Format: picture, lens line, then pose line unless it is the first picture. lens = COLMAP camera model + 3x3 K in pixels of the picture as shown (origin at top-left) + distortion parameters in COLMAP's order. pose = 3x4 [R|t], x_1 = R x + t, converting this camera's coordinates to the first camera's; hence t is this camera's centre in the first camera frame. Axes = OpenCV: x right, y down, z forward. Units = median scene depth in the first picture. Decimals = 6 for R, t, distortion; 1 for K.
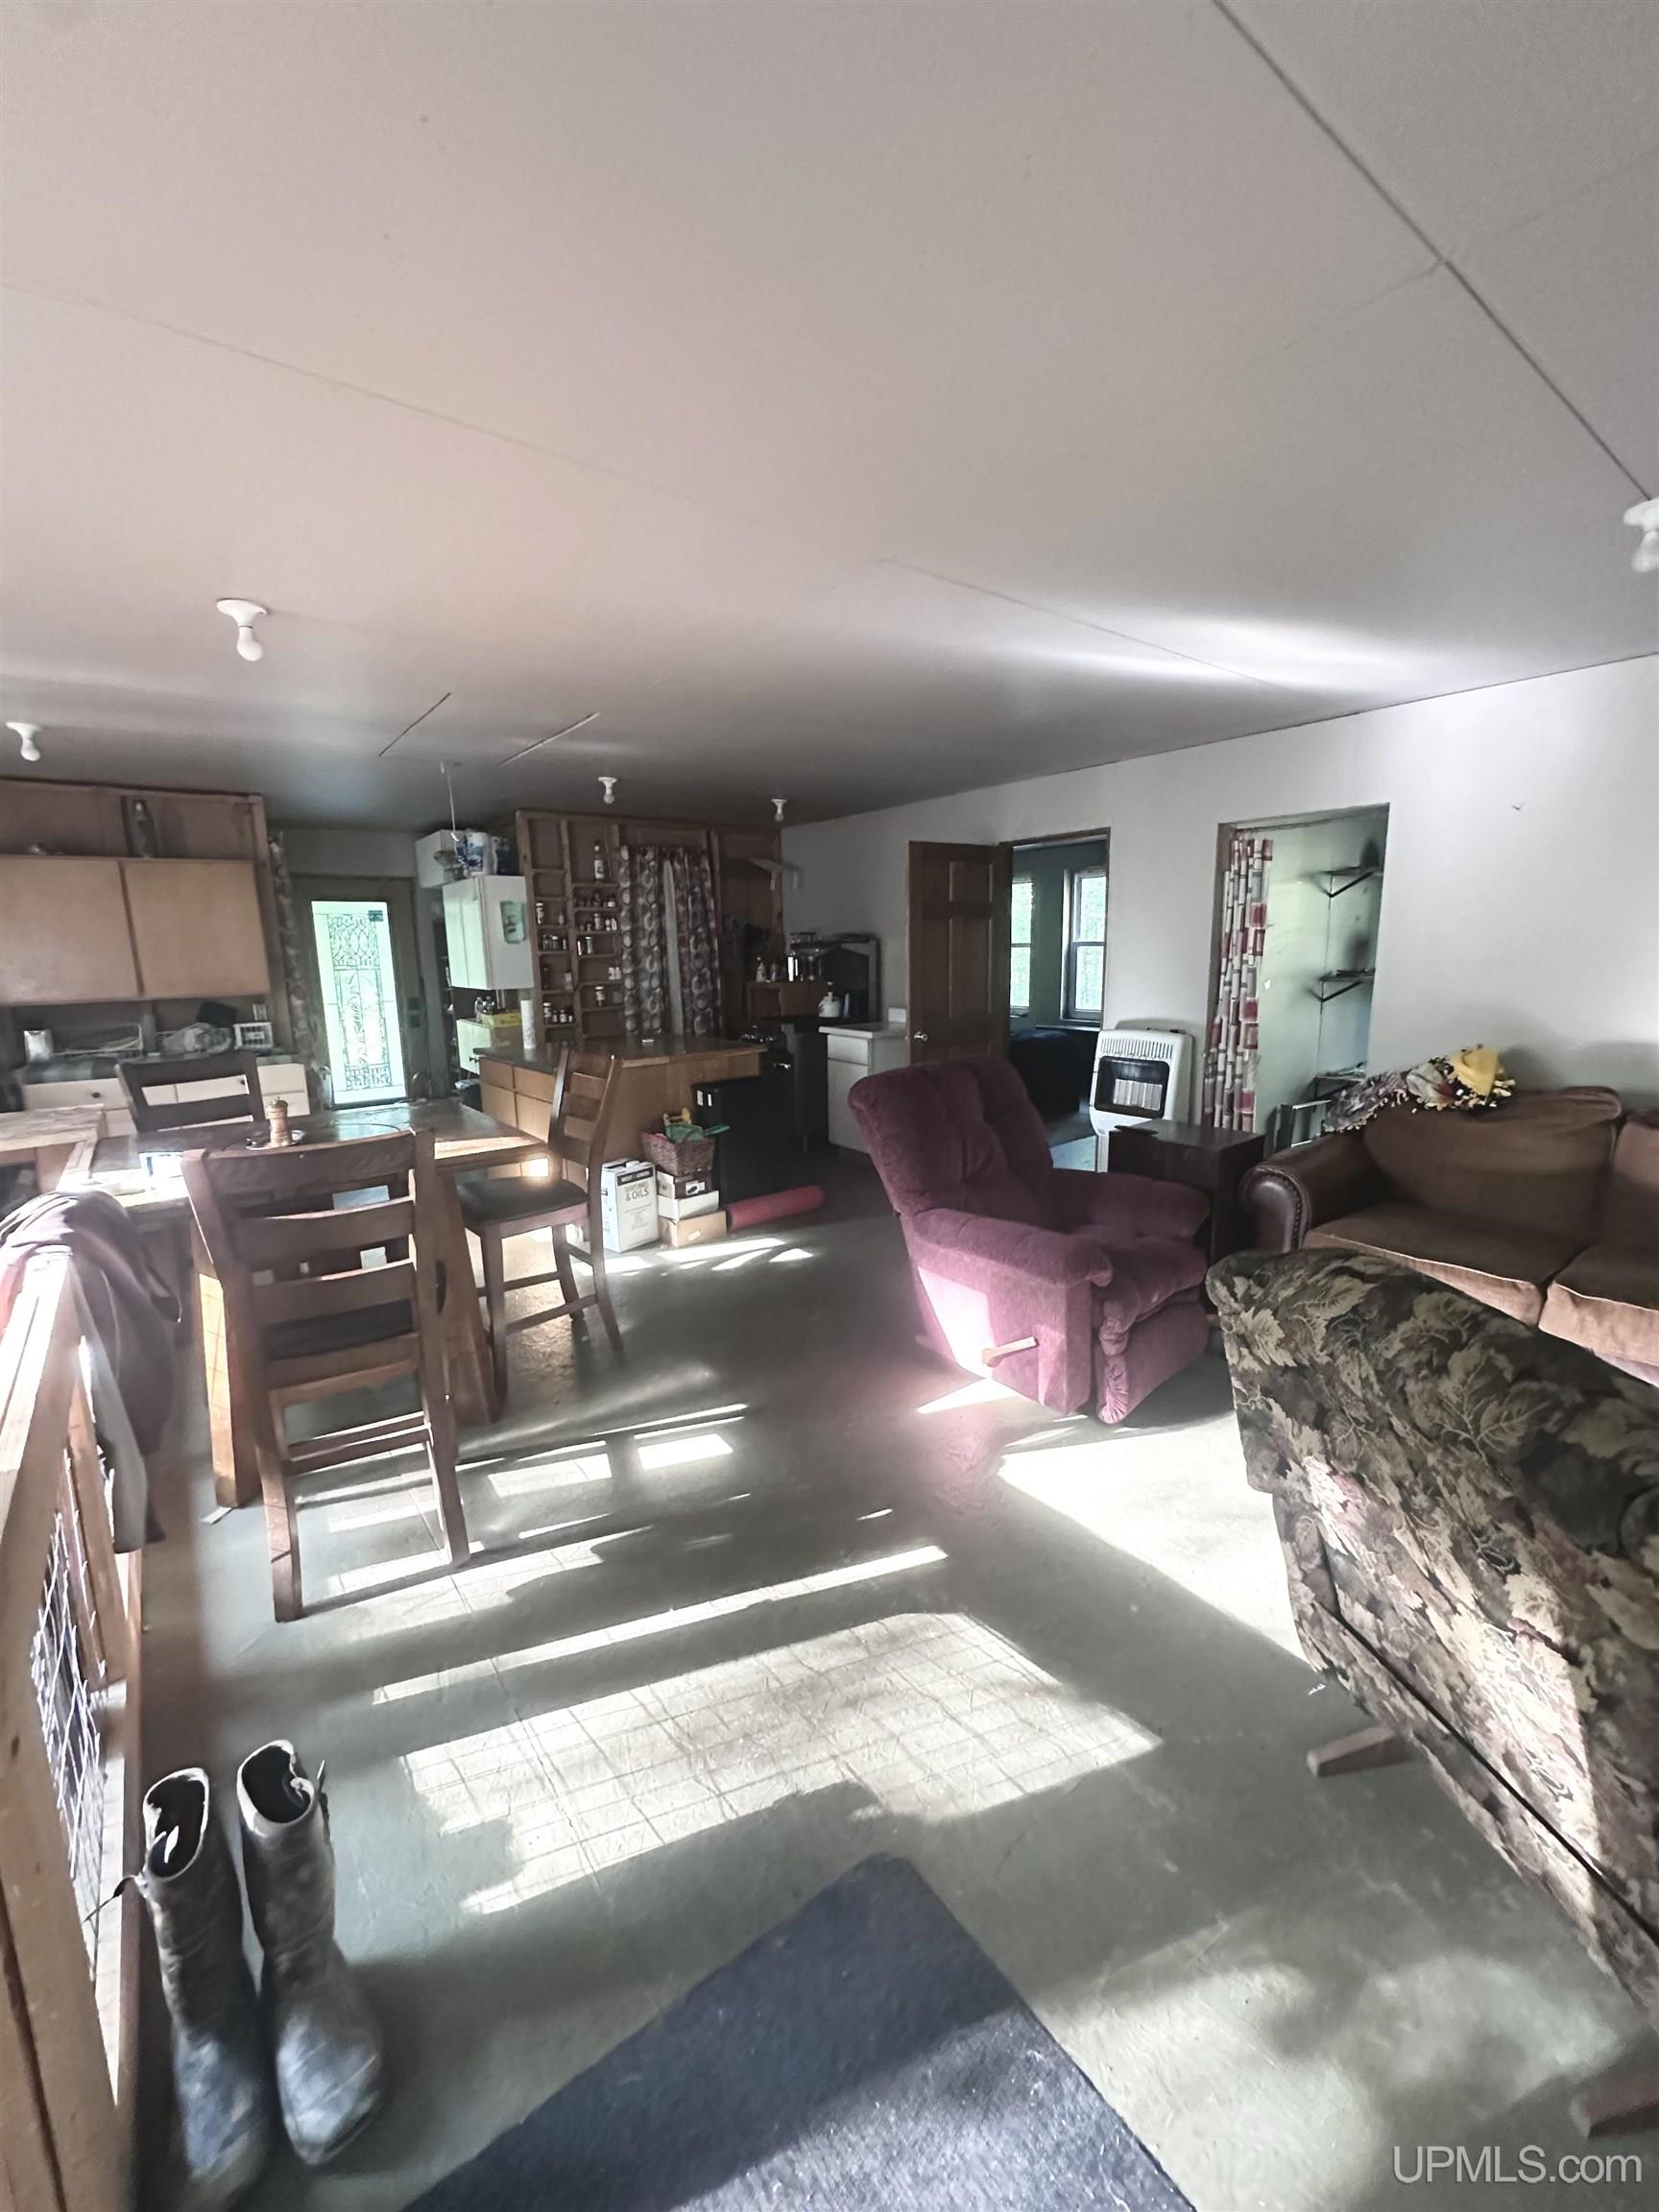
lens RADIAL K [[885.3, 0, 814.1], [0, 885.3, 1098.5], [0, 0, 1]] dist [0.000262, 0.001685]
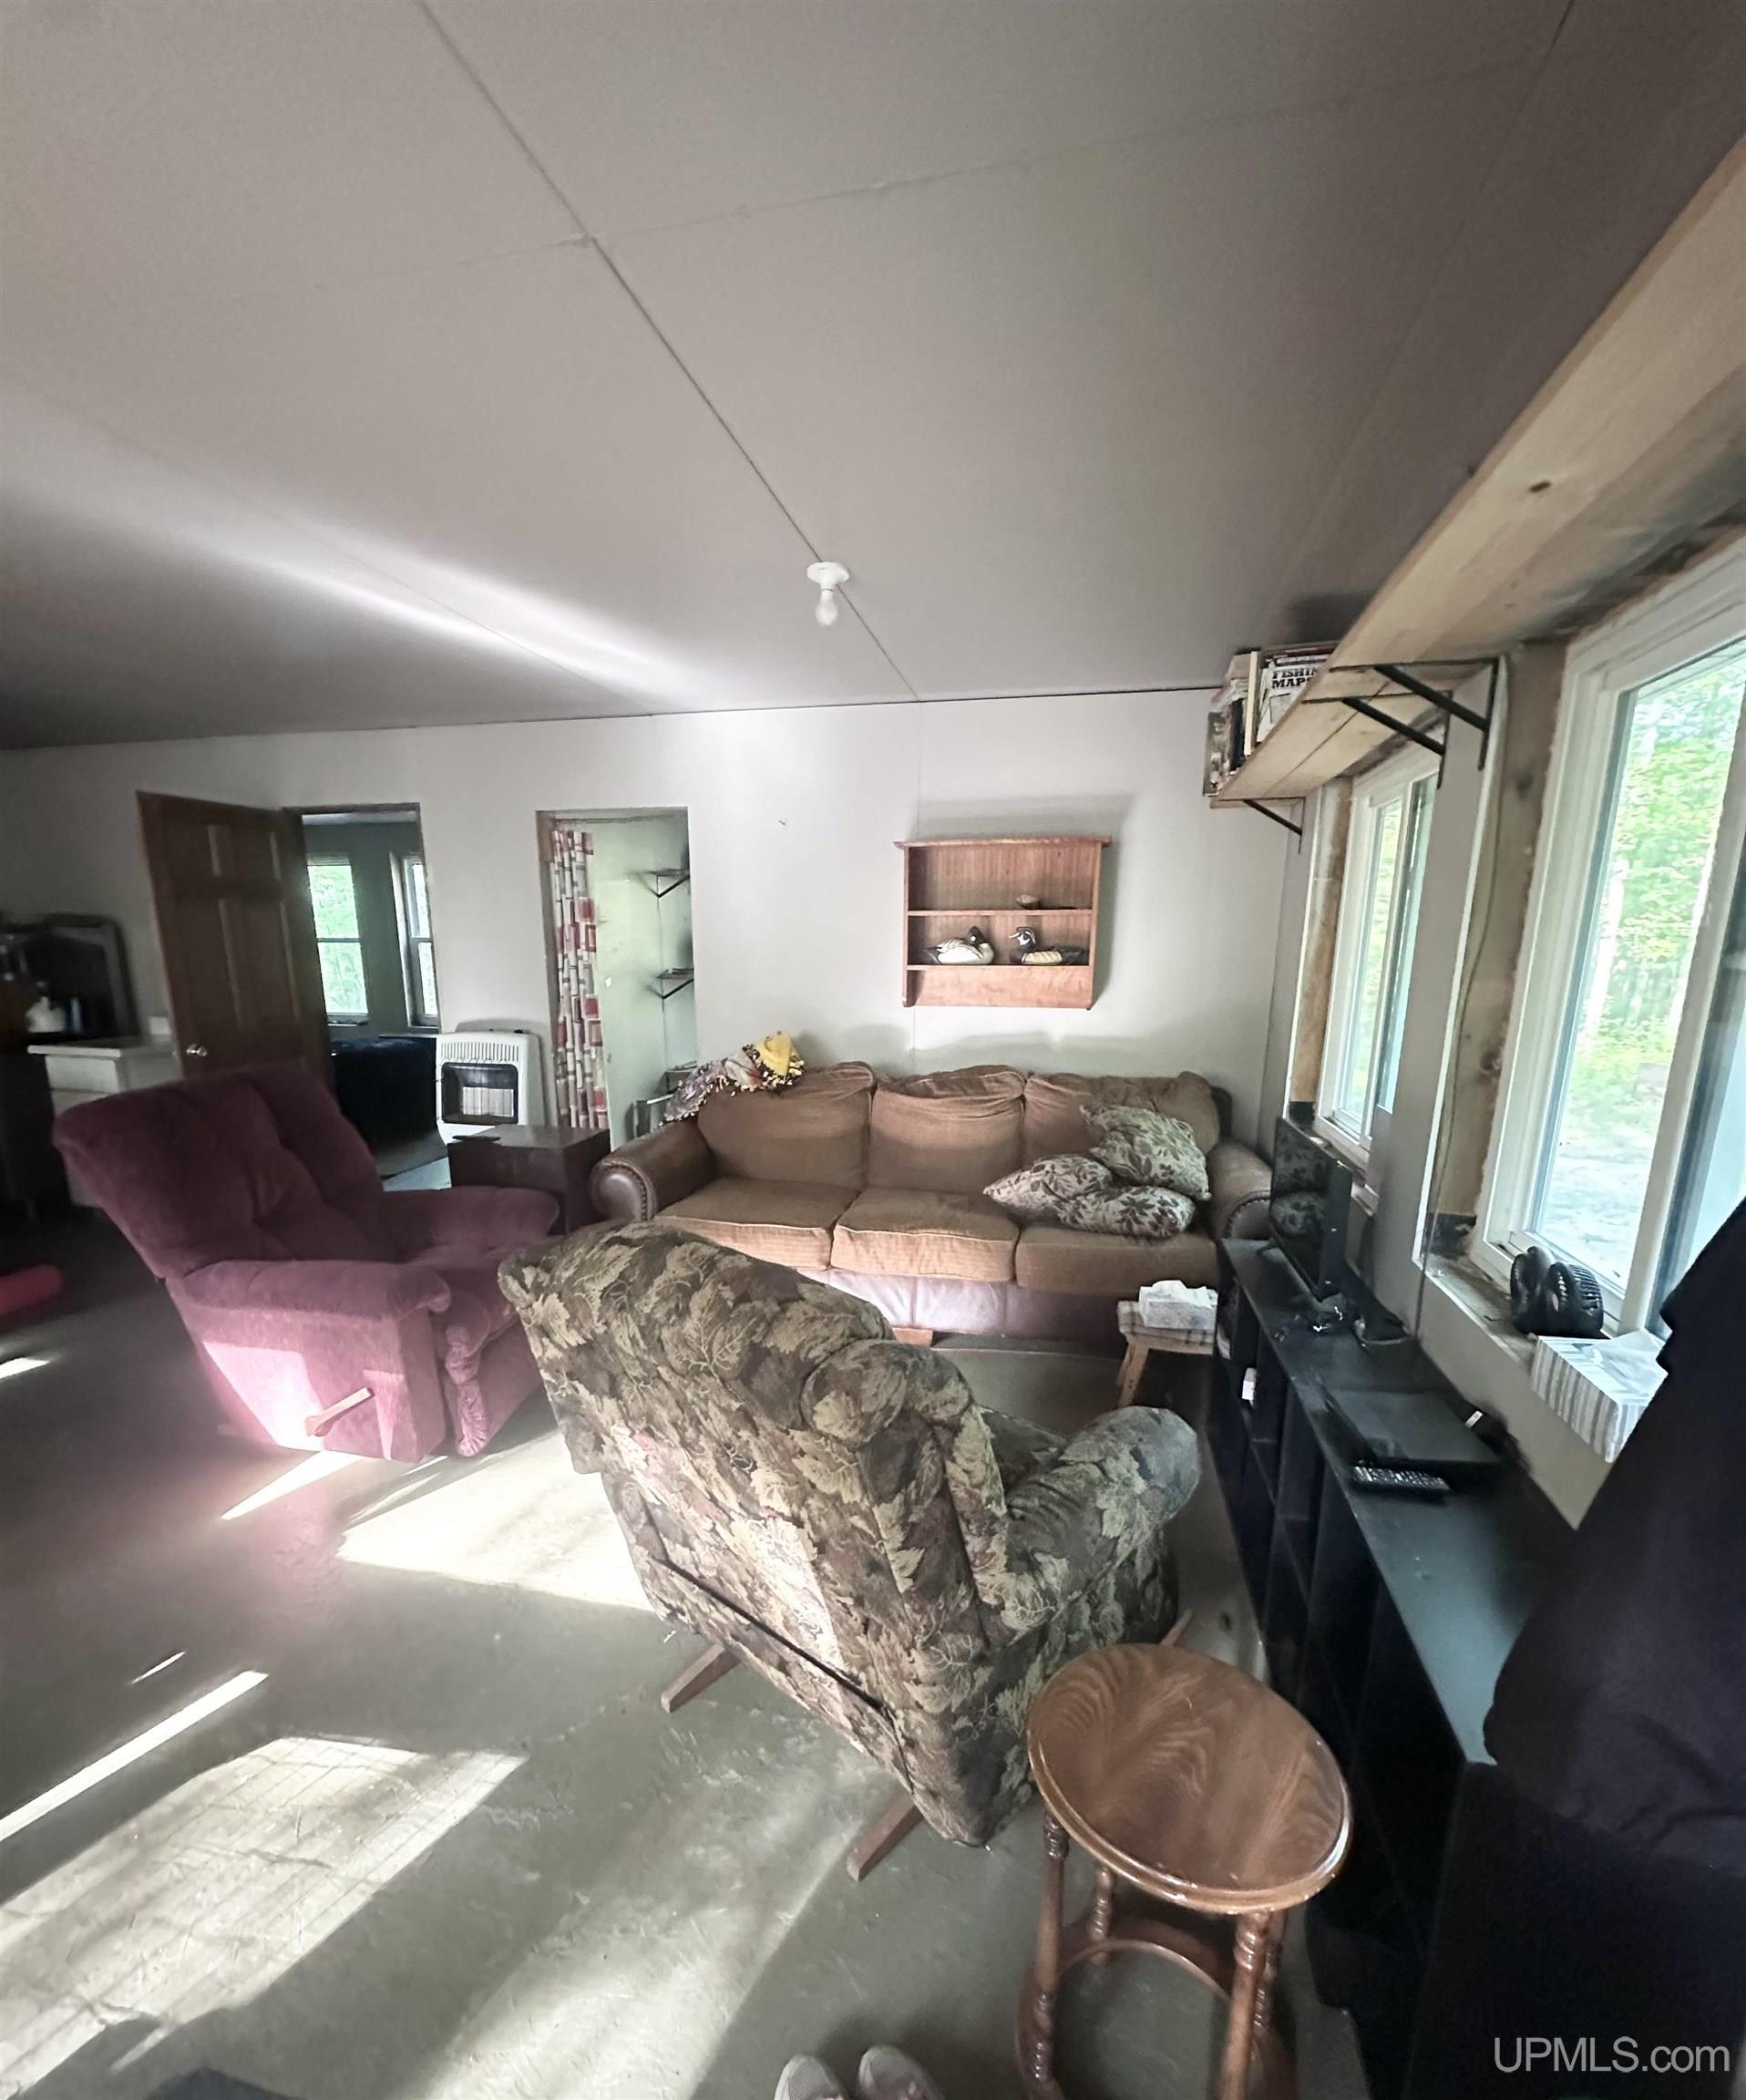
lens RADIAL K [[948.1, 0, 845.5], [0, 948.1, 1158.7], [0, 0, 1]] dist [0.002082, 0.001710]
pose [[0.771607, -0.123906, 0.623915, 0.028999], [0.092720, 0.992277, 0.082393, 0.007611], [-0.629306, -0.005725, 0.777137, -0.005953]]
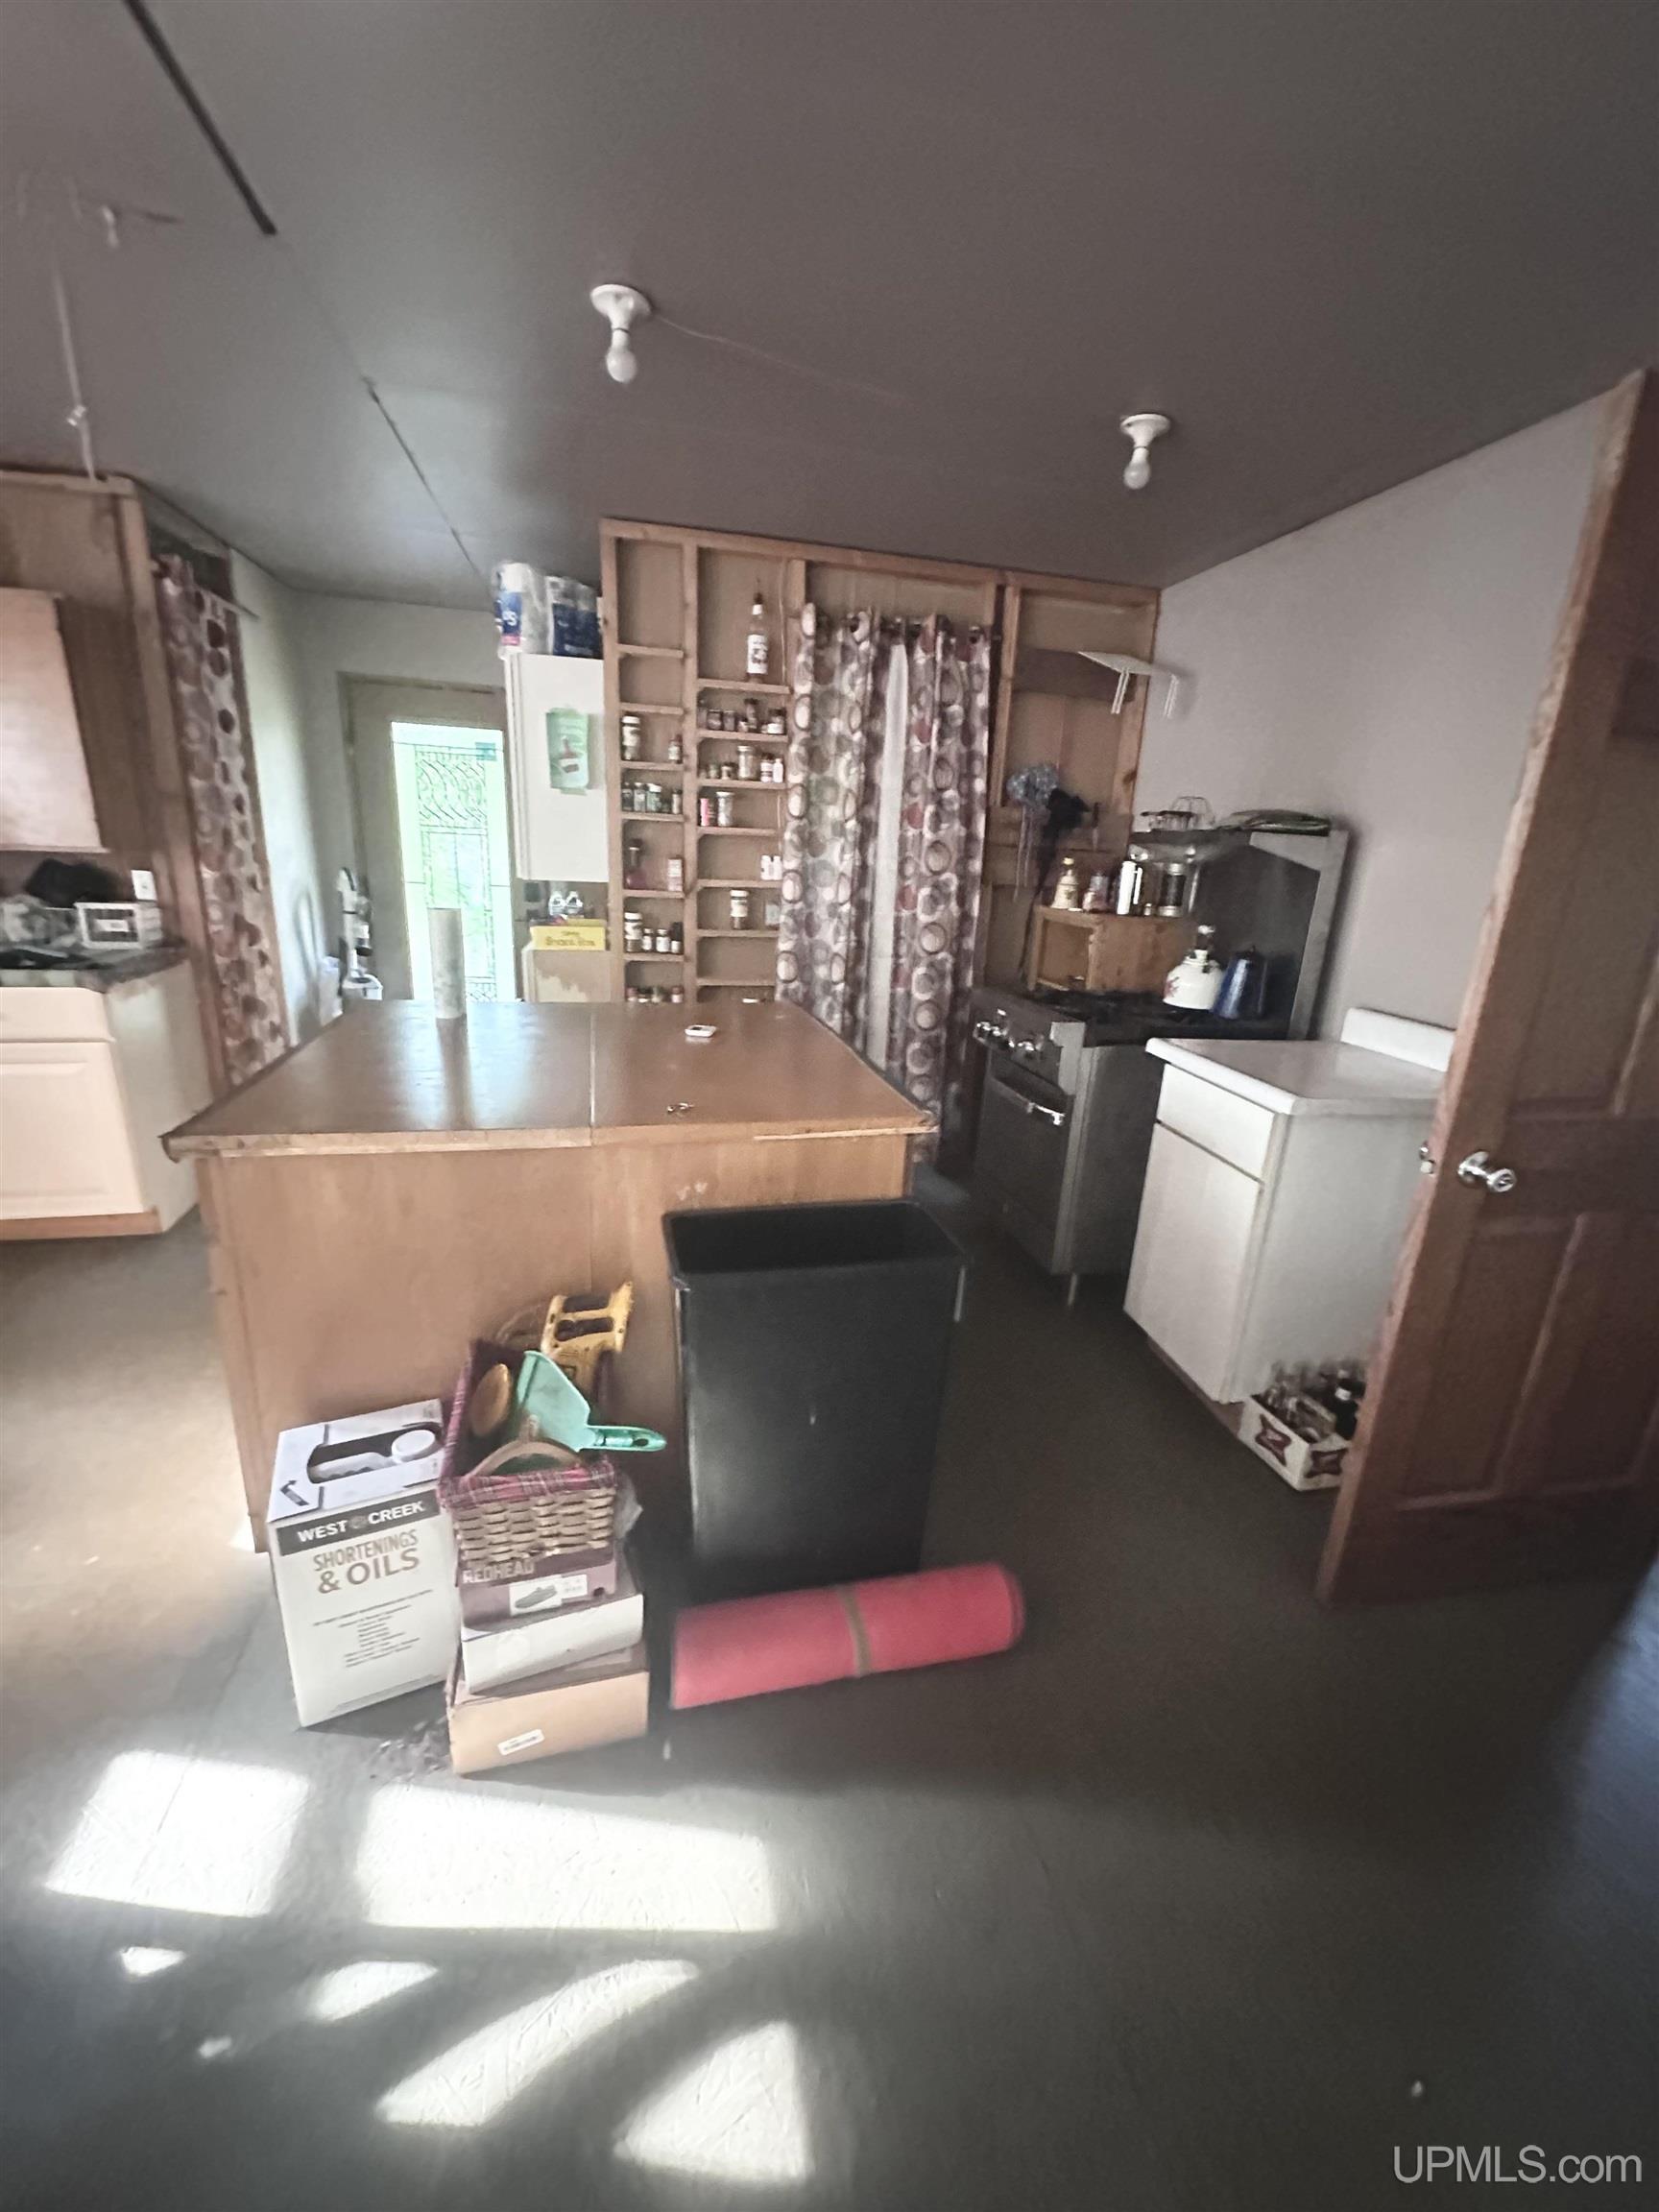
lens RADIAL K [[885.3, 0, 820.3], [0, 885.3, 1101.8], [0, 0, 1]] dist [0.000262, 0.001685]
pose [[0.910170, 0.176562, -0.374722, 0.030212], [-0.135331, 0.981717, 0.133858, -0.100851], [0.391505, -0.071122, 0.917423, 0.659427]]
